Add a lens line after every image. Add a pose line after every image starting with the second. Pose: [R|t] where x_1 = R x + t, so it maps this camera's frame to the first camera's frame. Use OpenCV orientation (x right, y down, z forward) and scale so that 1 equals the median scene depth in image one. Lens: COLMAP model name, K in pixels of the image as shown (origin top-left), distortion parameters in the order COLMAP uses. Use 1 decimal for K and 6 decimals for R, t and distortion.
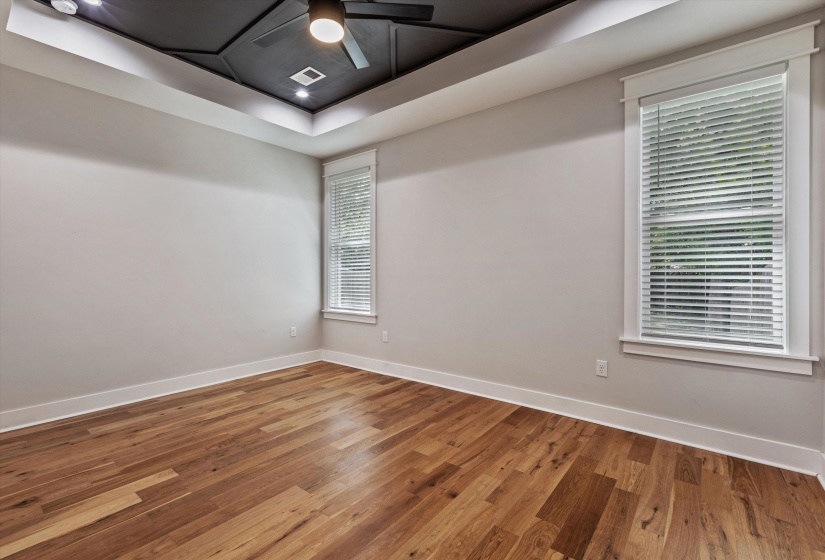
lens RADIAL K [[369.9, 0, 402.8], [0, 369.9, 276.5], [0, 0, 1]] dist [0.000655, -0.000260]
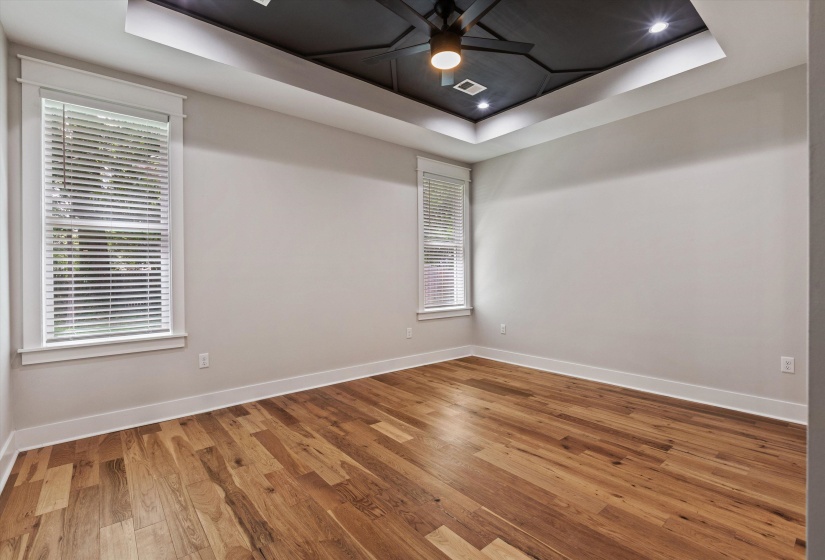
lens RADIAL K [[380.6, 0, 412.0], [0, 380.6, 275.6], [0, 0, 1]] dist [-0.002592, -0.000560]
pose [[0.189147, -0.006554, 0.981927, -1.020797], [0.015293, 0.999876, 0.003728, -0.002727], [-0.981830, 0.014311, 0.189223, 0.651748]]
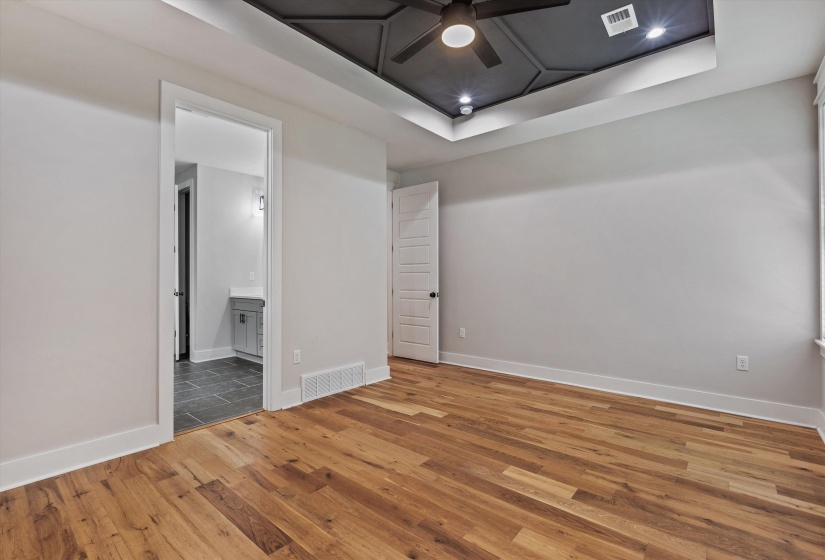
lens RADIAL K [[380.6, 0, 412.0], [0, 380.6, 275.6], [0, 0, 1]] dist [-0.002592, -0.000560]
pose [[-0.018550, -0.003457, -0.999822, 0.617841], [-0.005748, 0.999978, -0.003351, -0.001662], [0.999811, 0.005685, -0.018570, 0.657254]]
